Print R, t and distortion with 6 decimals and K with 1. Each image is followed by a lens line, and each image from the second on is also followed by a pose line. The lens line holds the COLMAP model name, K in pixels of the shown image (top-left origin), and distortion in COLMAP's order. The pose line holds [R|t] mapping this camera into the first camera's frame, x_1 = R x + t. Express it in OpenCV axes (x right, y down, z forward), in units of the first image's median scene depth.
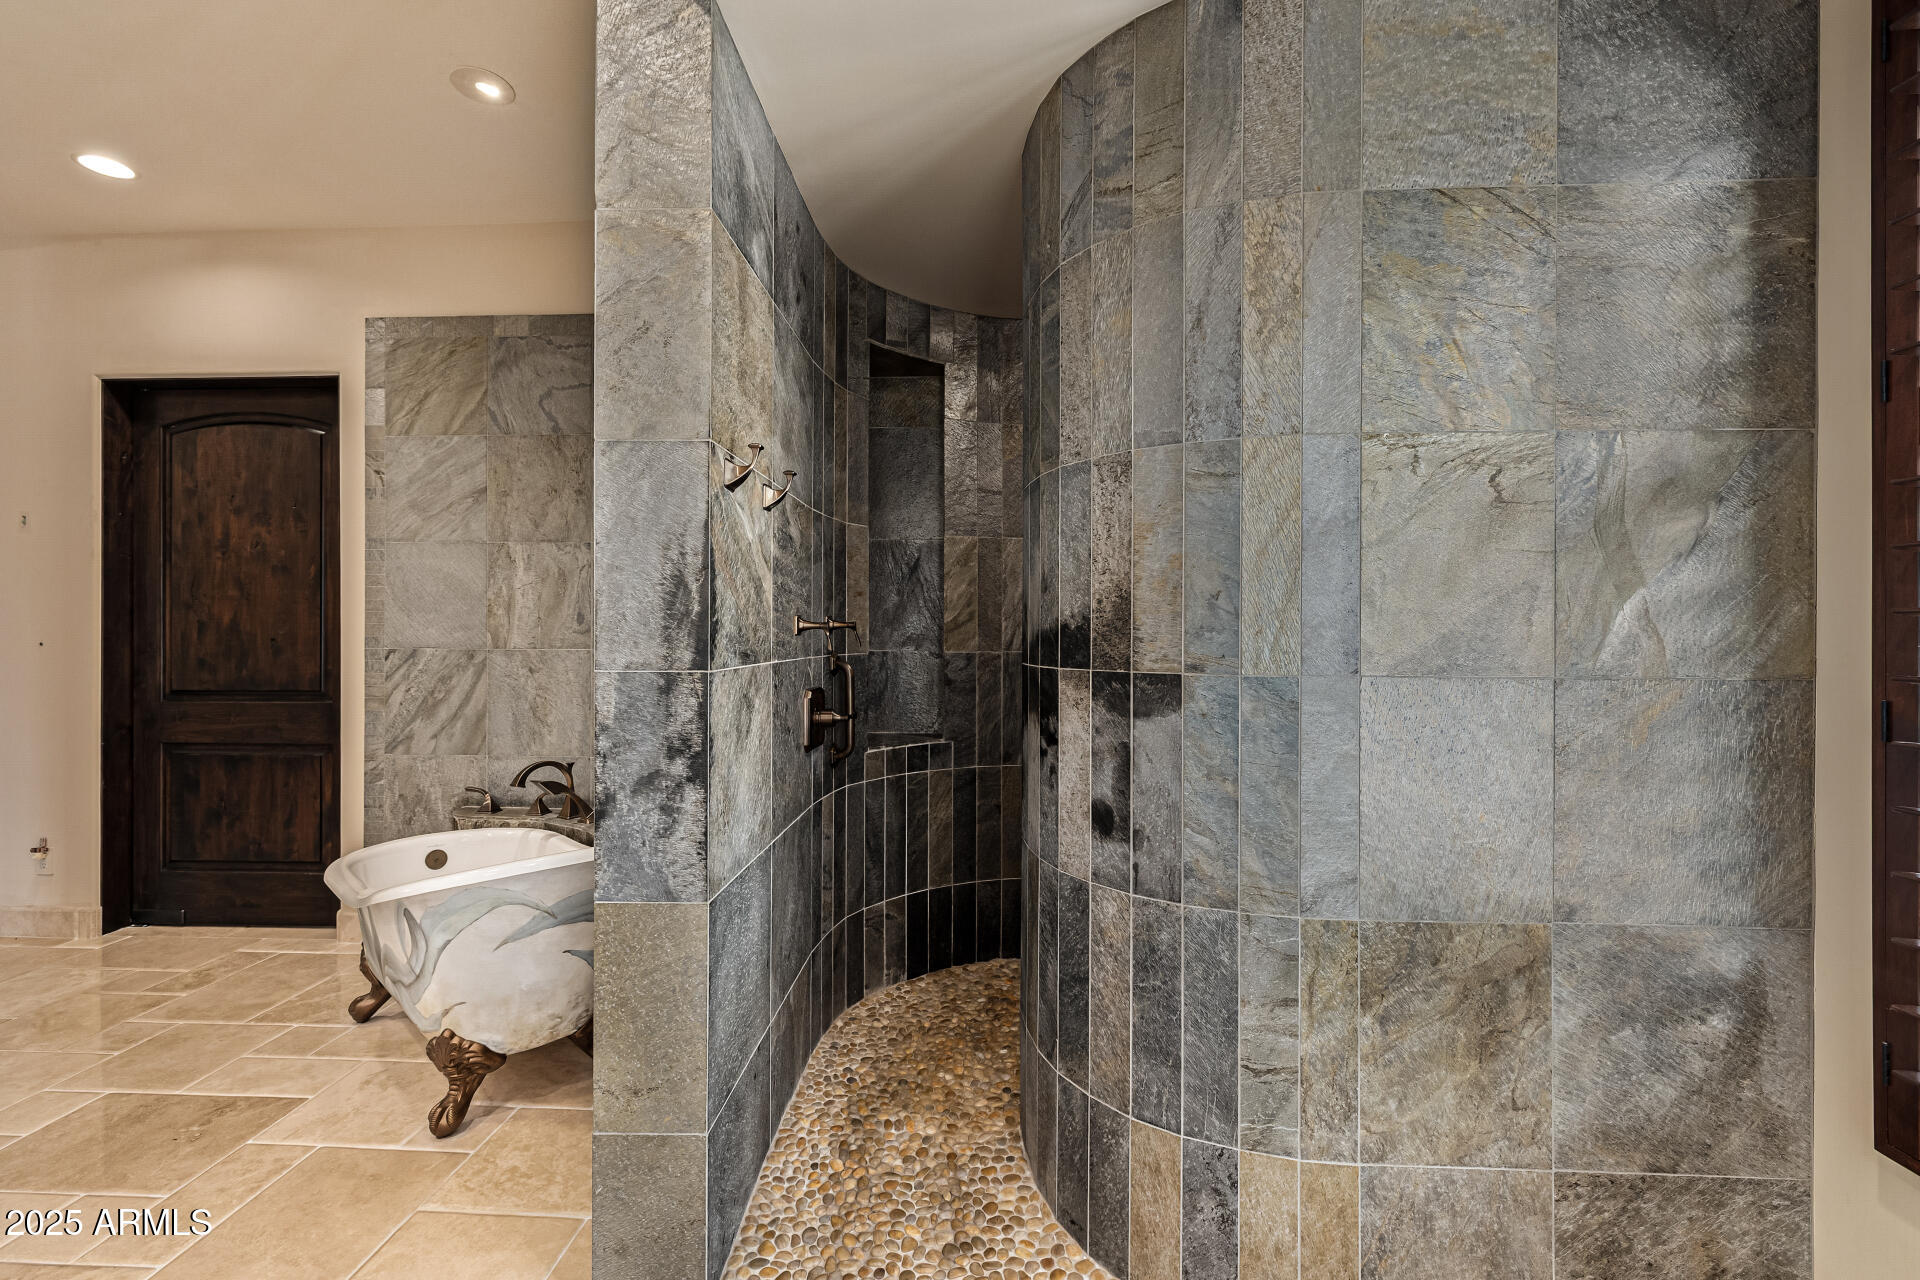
lens RADIAL K [[805.4, 0, 953.0], [0, 805.4, 629.0], [0, 0, 1]] dist [0.000516, 0.000030]
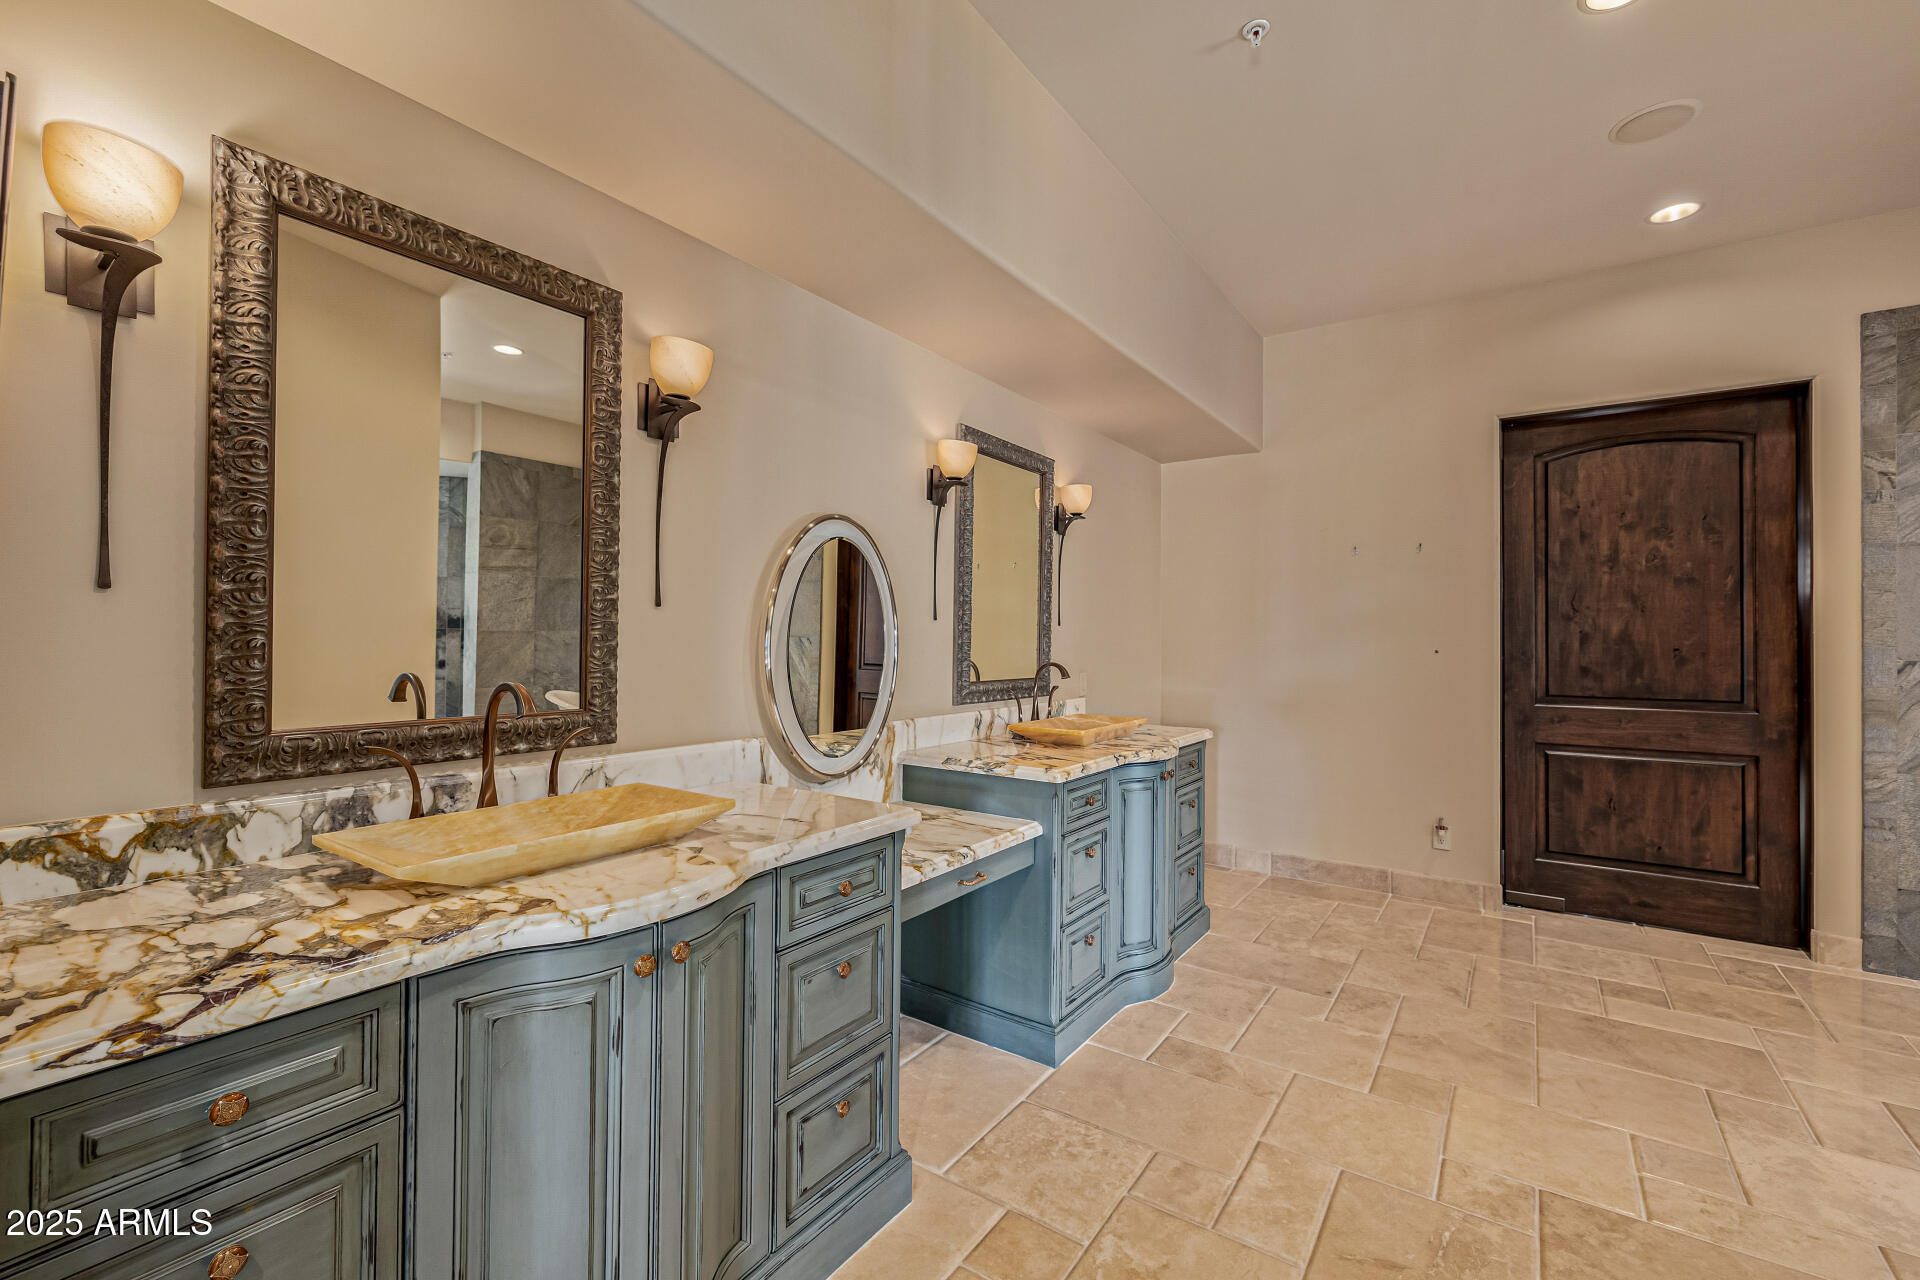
lens RADIAL K [[805.4, 0, 953.0], [0, 805.4, 629.0], [0, 0, 1]] dist [0.000516, 0.000030]
pose [[0.846566, -0.003800, -0.532270, -1.075790], [-0.001646, 0.999951, -0.009755, -0.001814], [0.532281, 0.009134, 0.846518, -0.359136]]
